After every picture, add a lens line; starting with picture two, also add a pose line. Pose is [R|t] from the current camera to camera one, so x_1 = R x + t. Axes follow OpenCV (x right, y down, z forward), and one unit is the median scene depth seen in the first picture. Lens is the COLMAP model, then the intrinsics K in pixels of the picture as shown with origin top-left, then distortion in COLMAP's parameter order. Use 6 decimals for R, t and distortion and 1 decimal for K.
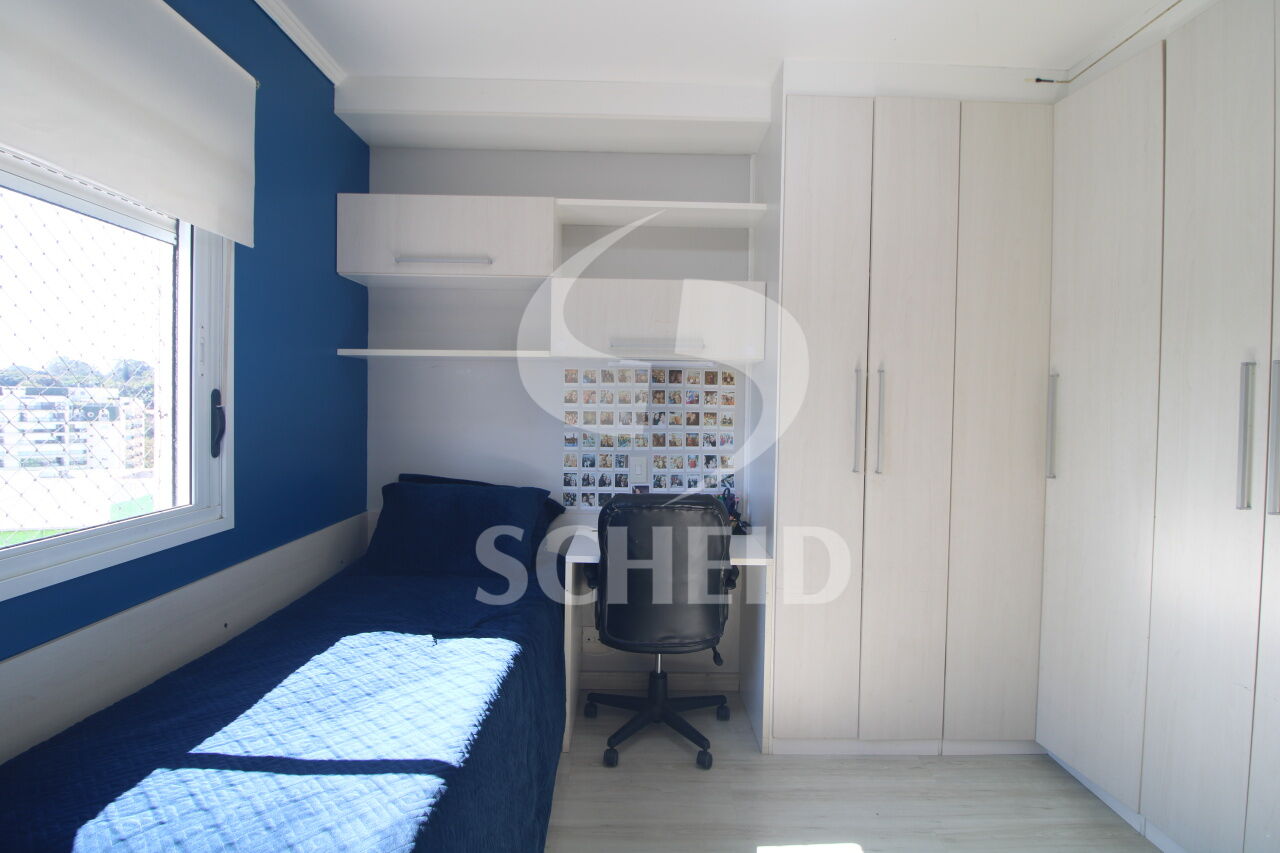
lens RADIAL K [[593.9, 0, 638.1], [0, 593.9, 420.1], [0, 0, 1]] dist [0.004607, 0.000006]
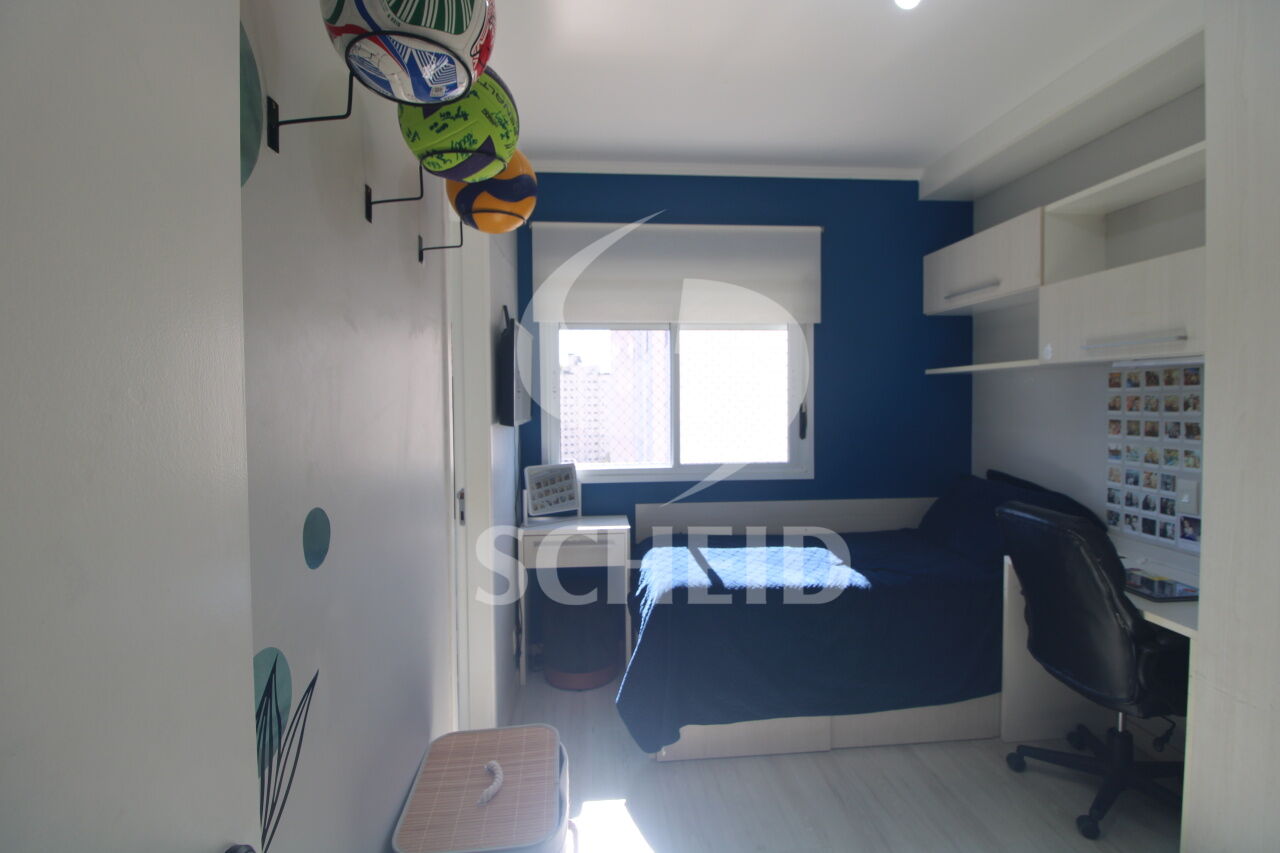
lens RADIAL K [[593.9, 0, 638.9], [0, 593.9, 420.0], [0, 0, 1]] dist [0.004607, 0.000006]
pose [[0.090697, 0.023300, -0.995606, 0.712853], [-0.028539, 0.999376, 0.020789, -0.012466], [0.995470, 0.026528, 0.091306, 0.206732]]
